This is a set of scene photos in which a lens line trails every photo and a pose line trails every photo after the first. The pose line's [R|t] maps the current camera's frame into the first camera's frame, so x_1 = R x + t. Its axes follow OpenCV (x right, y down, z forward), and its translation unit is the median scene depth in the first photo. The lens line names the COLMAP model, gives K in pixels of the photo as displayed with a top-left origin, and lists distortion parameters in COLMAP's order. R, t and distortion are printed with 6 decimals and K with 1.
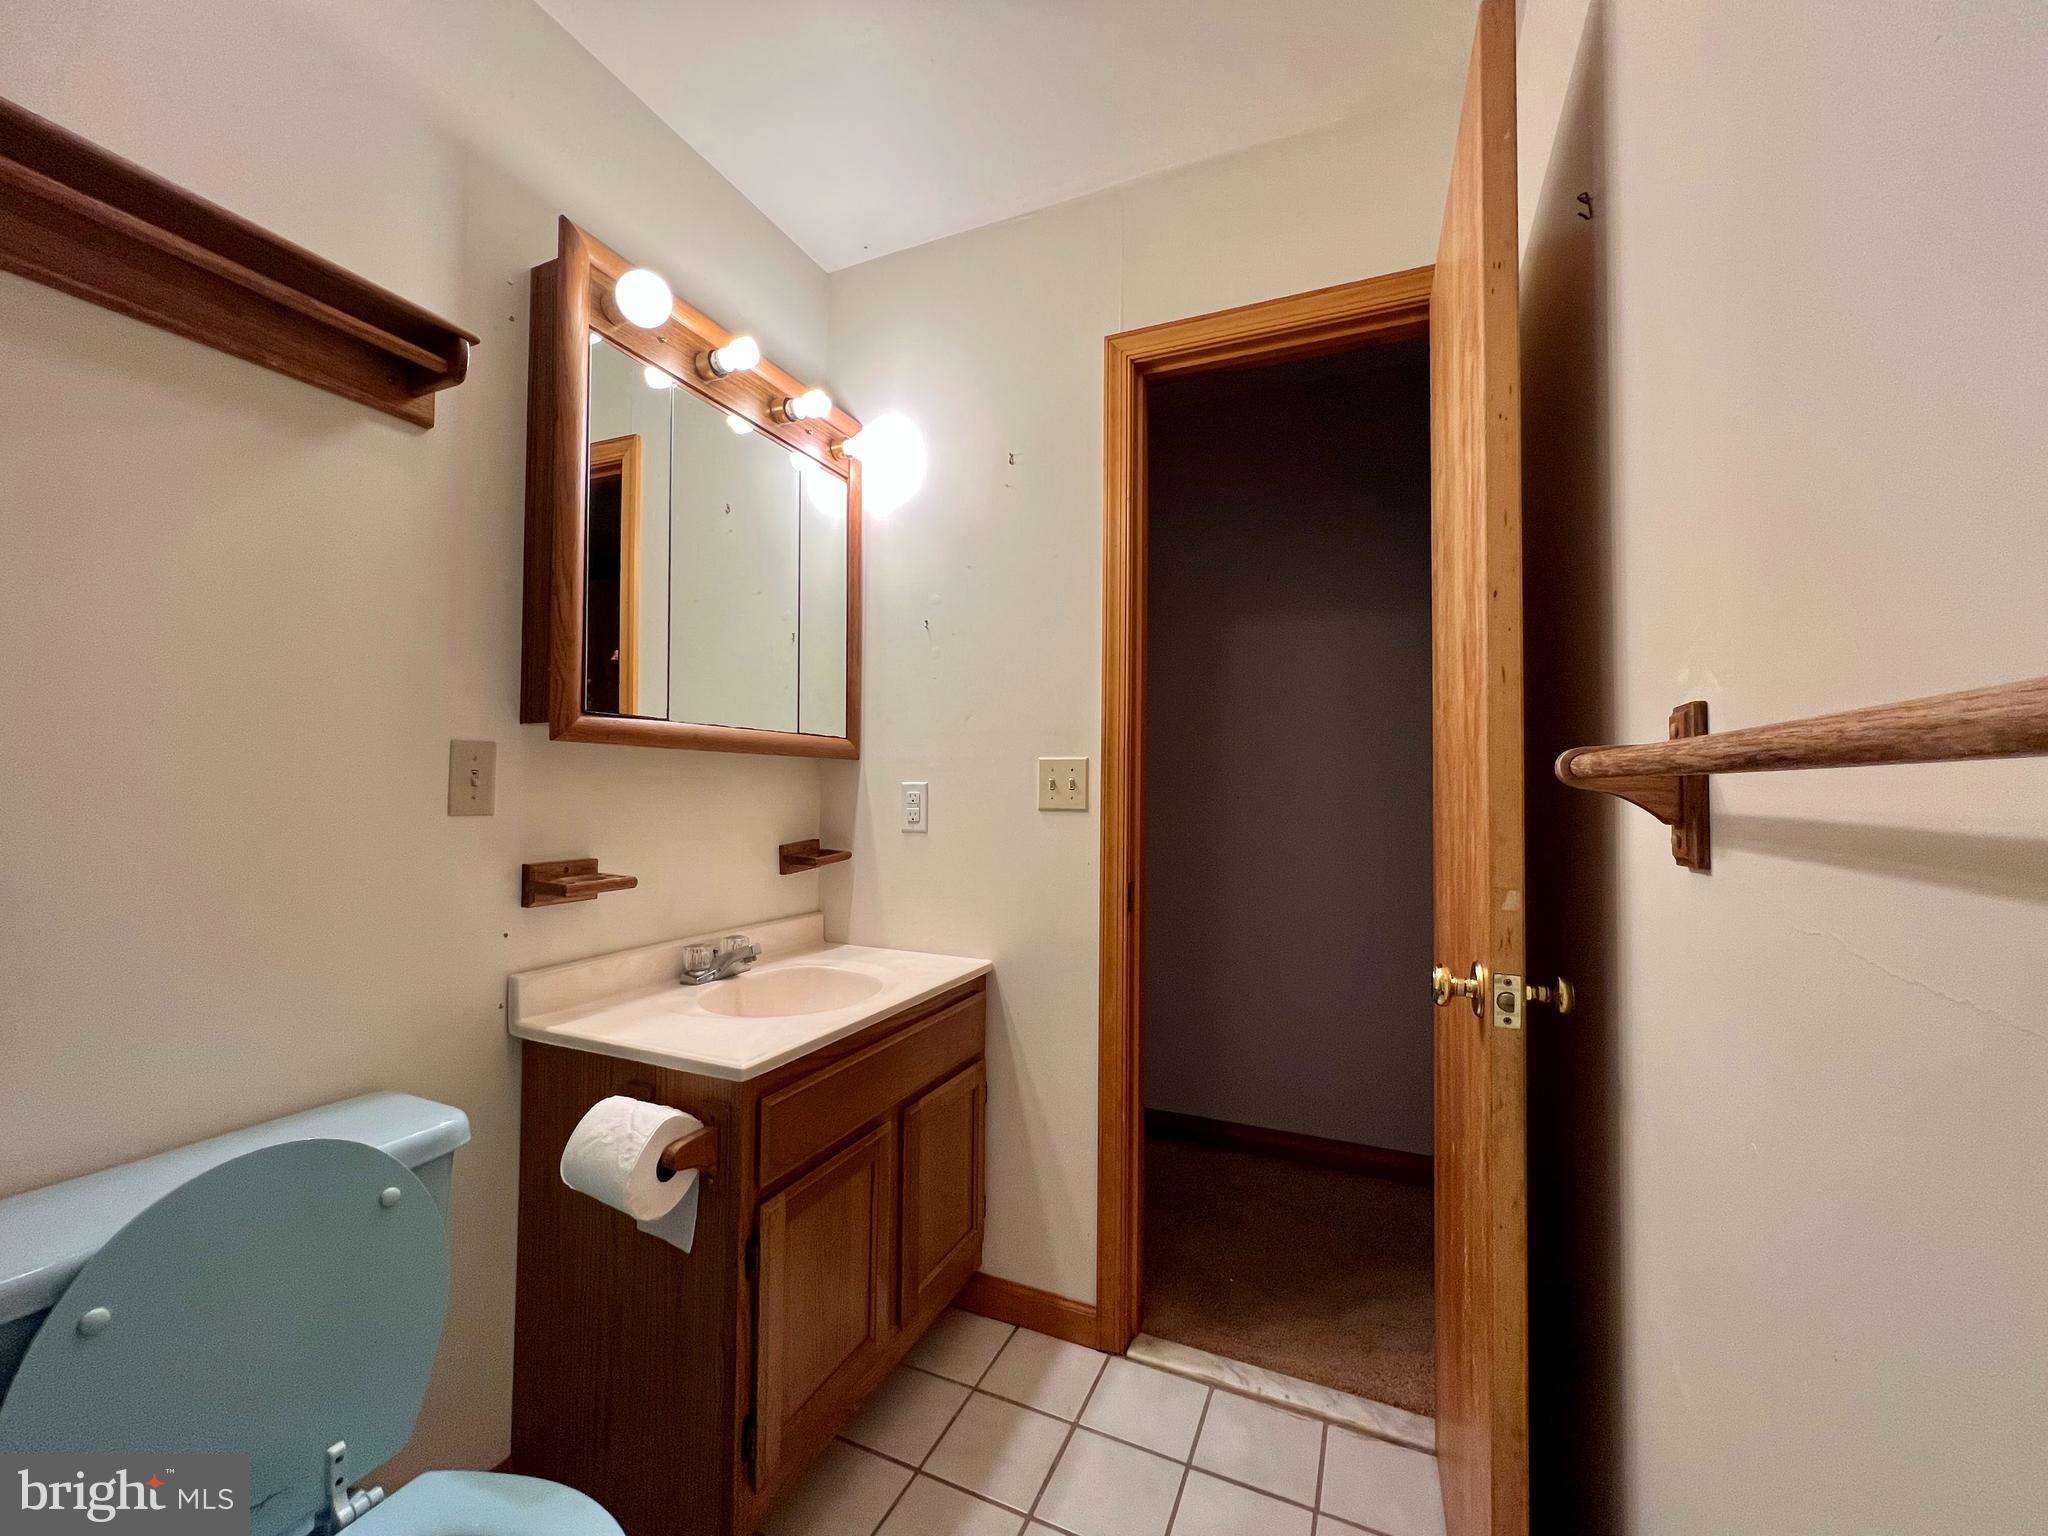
lens RADIAL K [[820.2, 0, 1025.1], [0, 820.2, 770.9], [0, 0, 1]] dist [-0.003604, 0.000891]
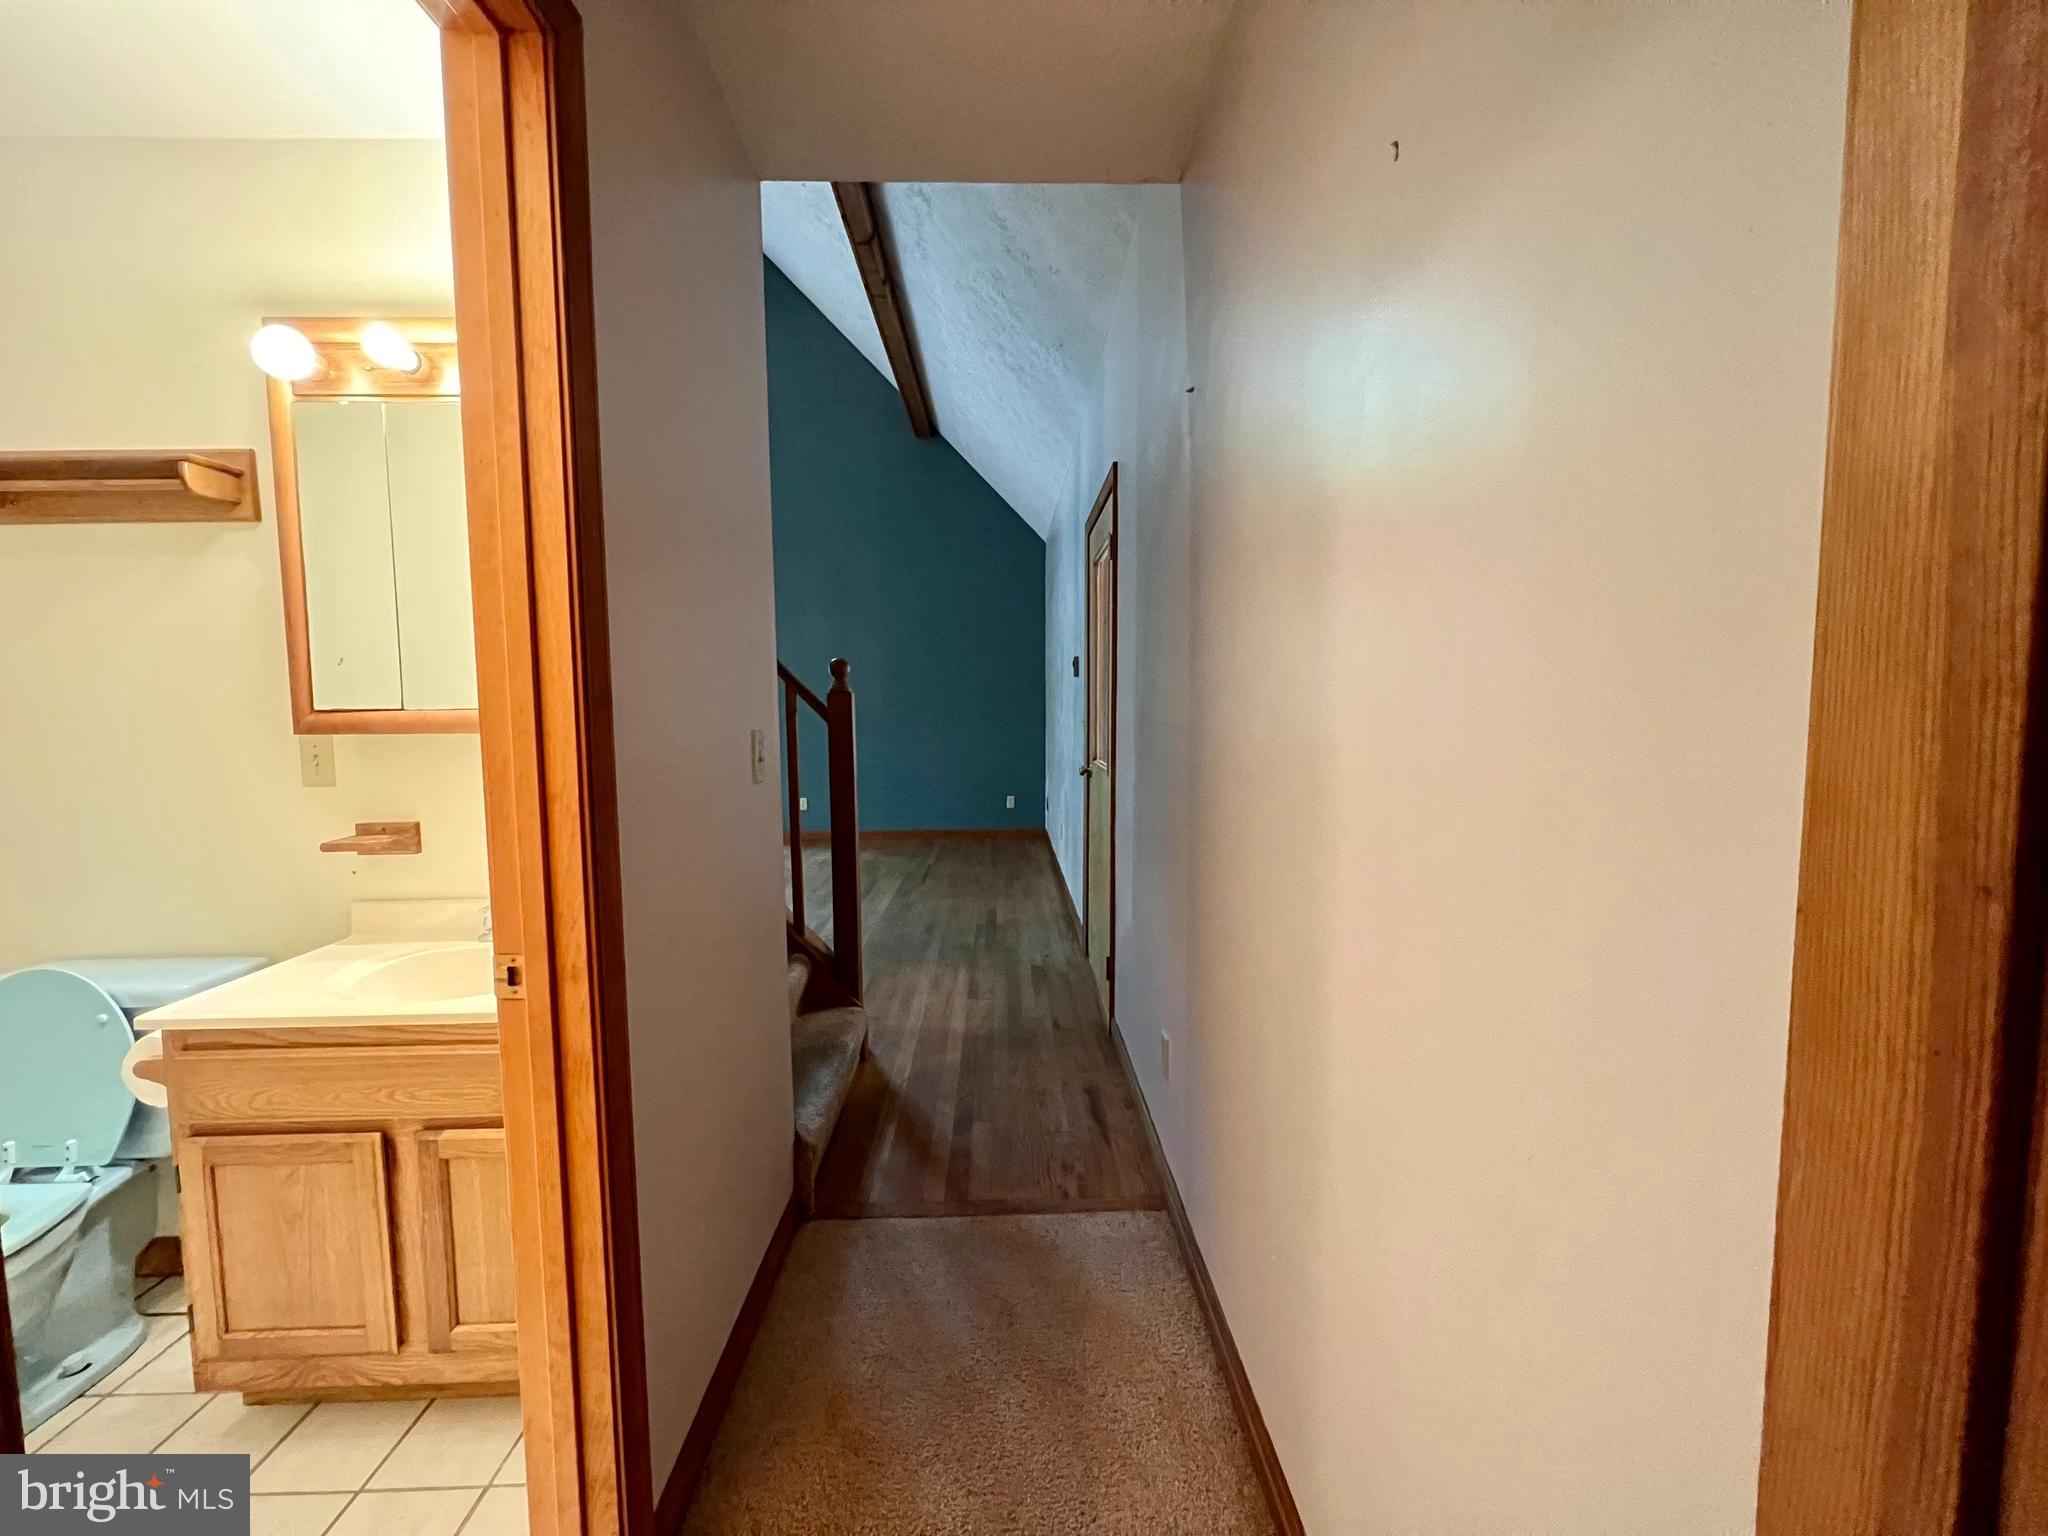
lens RADIAL K [[820.2, 0, 1029.6], [0, 820.2, 765.1], [0, 0, 1]] dist [-0.003604, 0.000891]
pose [[0.425536, 0.055365, -0.903246, 0.957673], [0.037438, 0.996195, 0.078700, -0.040741], [0.904167, -0.067306, 0.421844, 1.276009]]
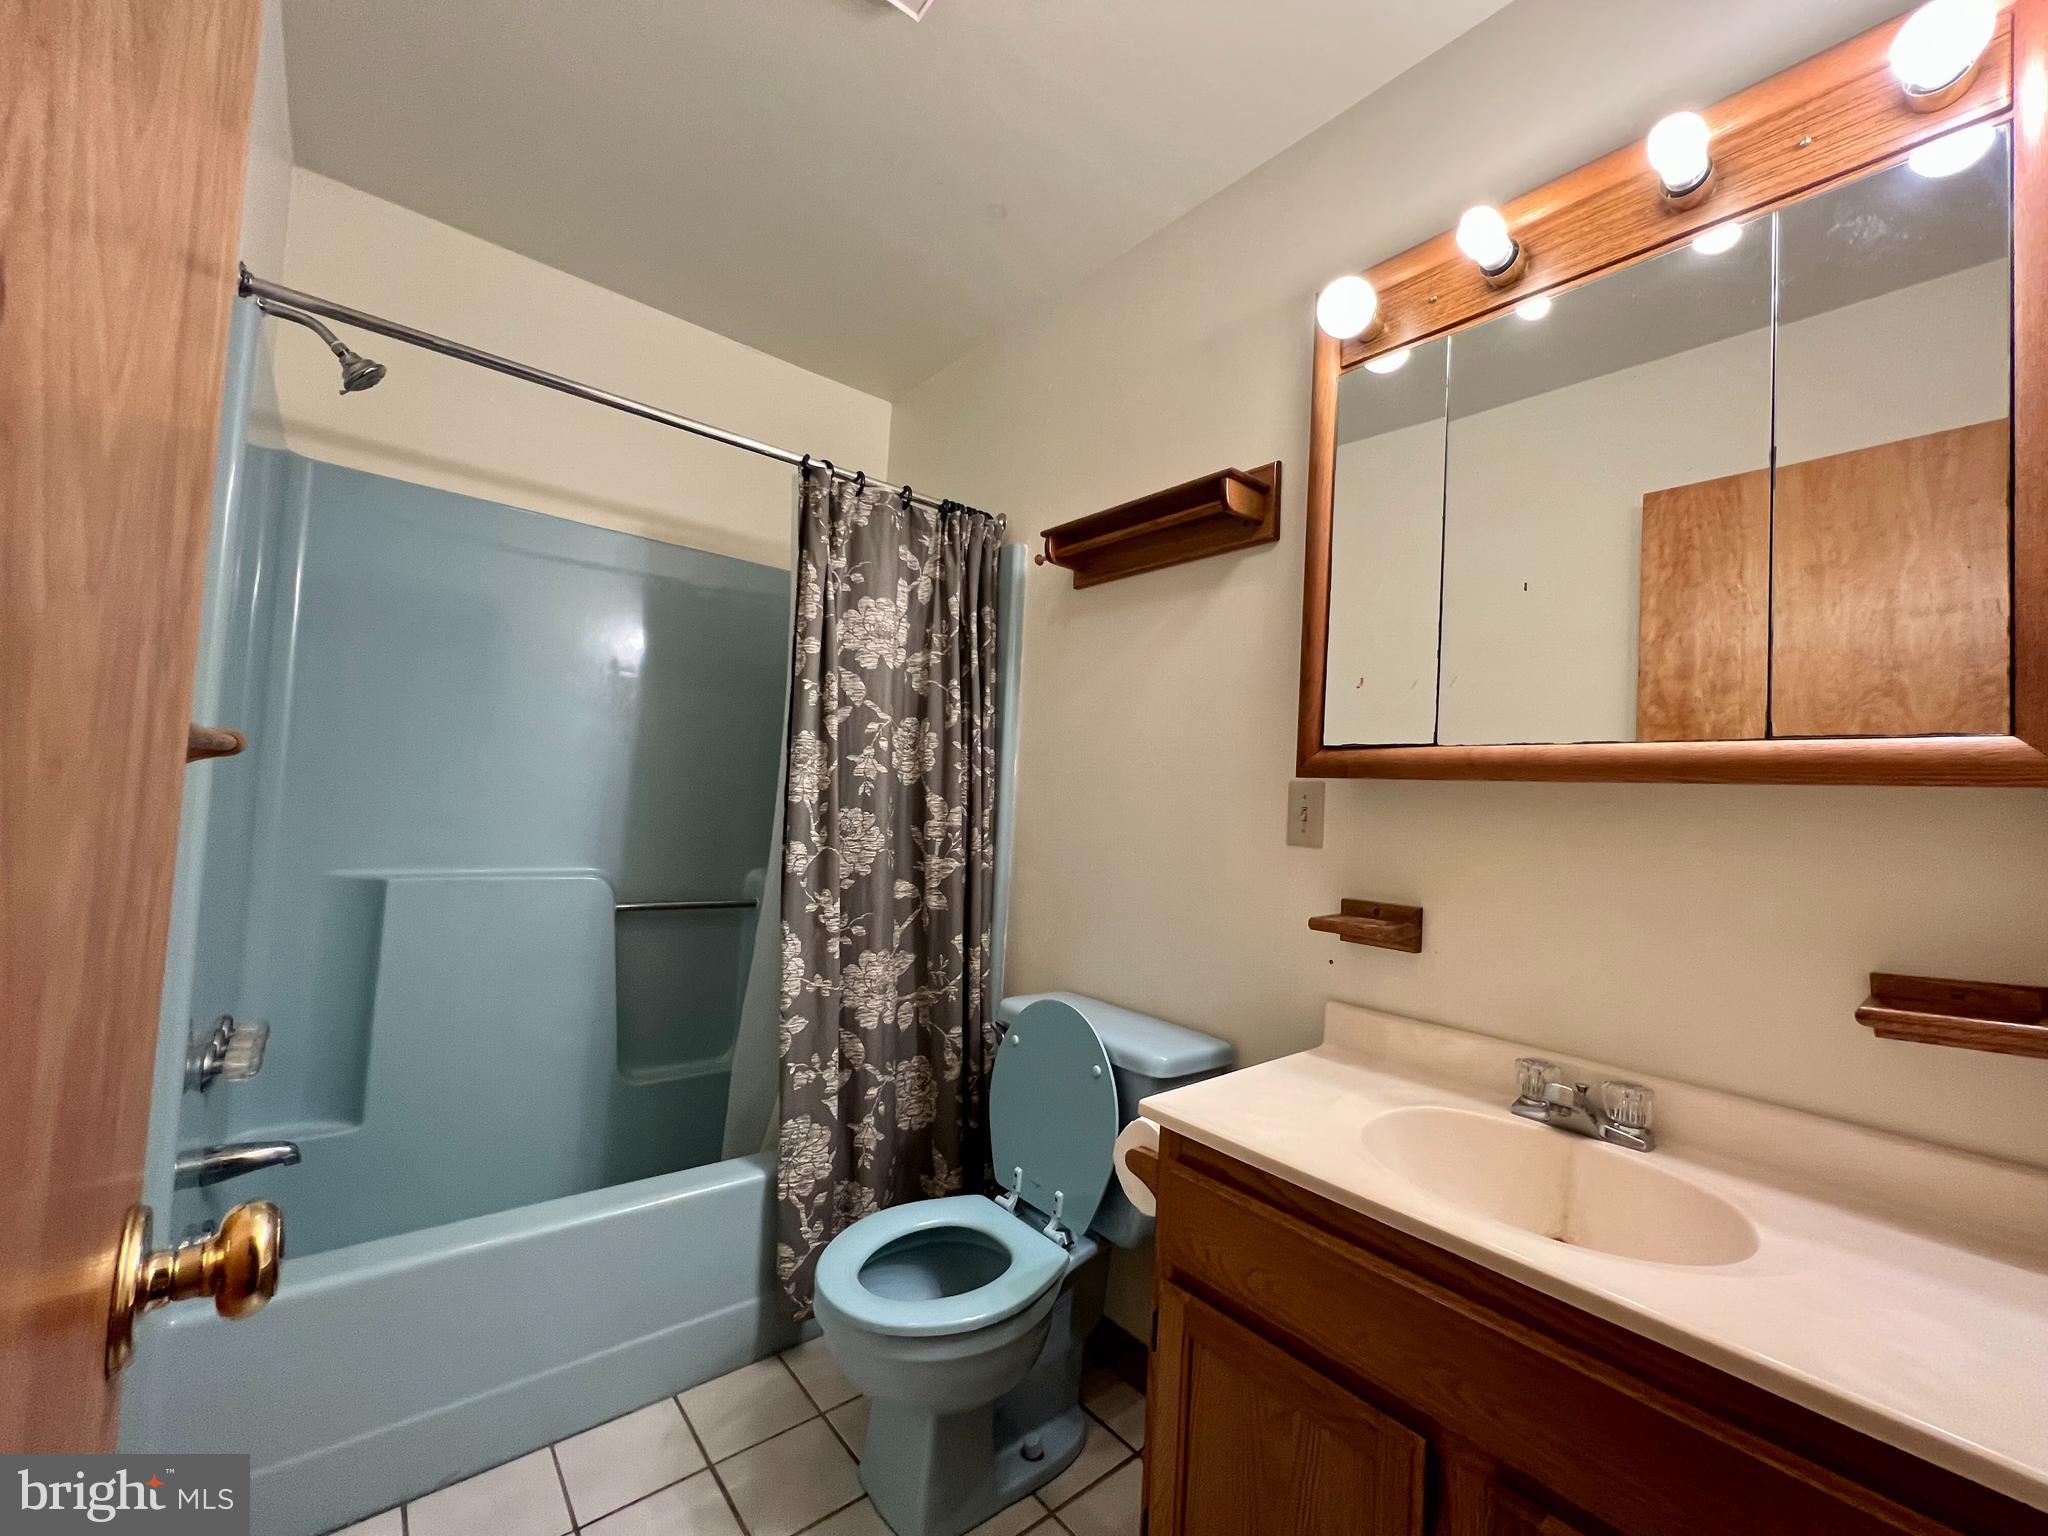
lens RADIAL K [[820.2, 0, 1020.4], [0, 820.2, 758.9], [0, 0, 1]] dist [-0.003604, 0.000891]
pose [[-0.450745, -0.085343, -0.888564, 0.457245], [-0.039381, 0.996351, -0.075719, 0.029184], [0.891784, 0.000862, -0.452461, 0.977622]]
